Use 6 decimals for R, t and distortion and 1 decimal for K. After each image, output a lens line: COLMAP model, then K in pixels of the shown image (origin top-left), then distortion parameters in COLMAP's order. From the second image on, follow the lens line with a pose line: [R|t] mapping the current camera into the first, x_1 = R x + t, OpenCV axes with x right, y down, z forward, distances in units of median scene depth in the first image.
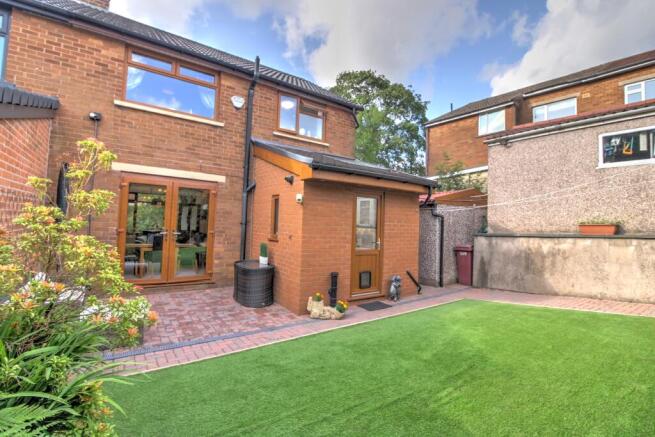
lens RADIAL K [[308.5, 0, 329.3], [0, 308.5, 215.8], [0, 0, 1]] dist [0.012525, -0.019222]
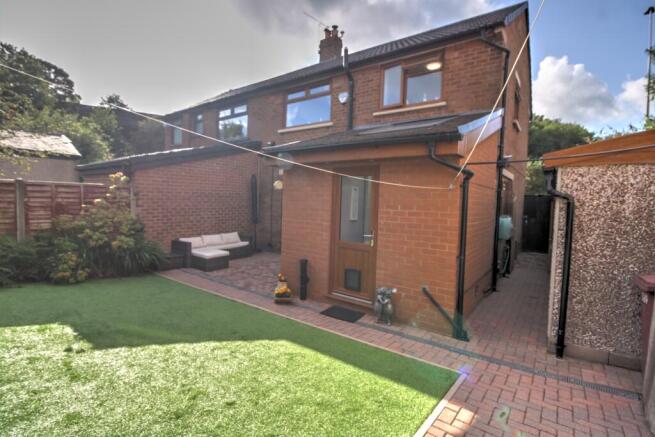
lens RADIAL K [[308.5, 0, 329.3], [0, 308.5, 215.8], [0, 0, 1]] dist [0.012525, -0.019222]
pose [[0.314234, 0.027456, -0.948949, 0.806666], [0.007340, 0.999482, 0.031349, 0.015045], [0.949317, -0.016816, 0.313869, 0.659425]]
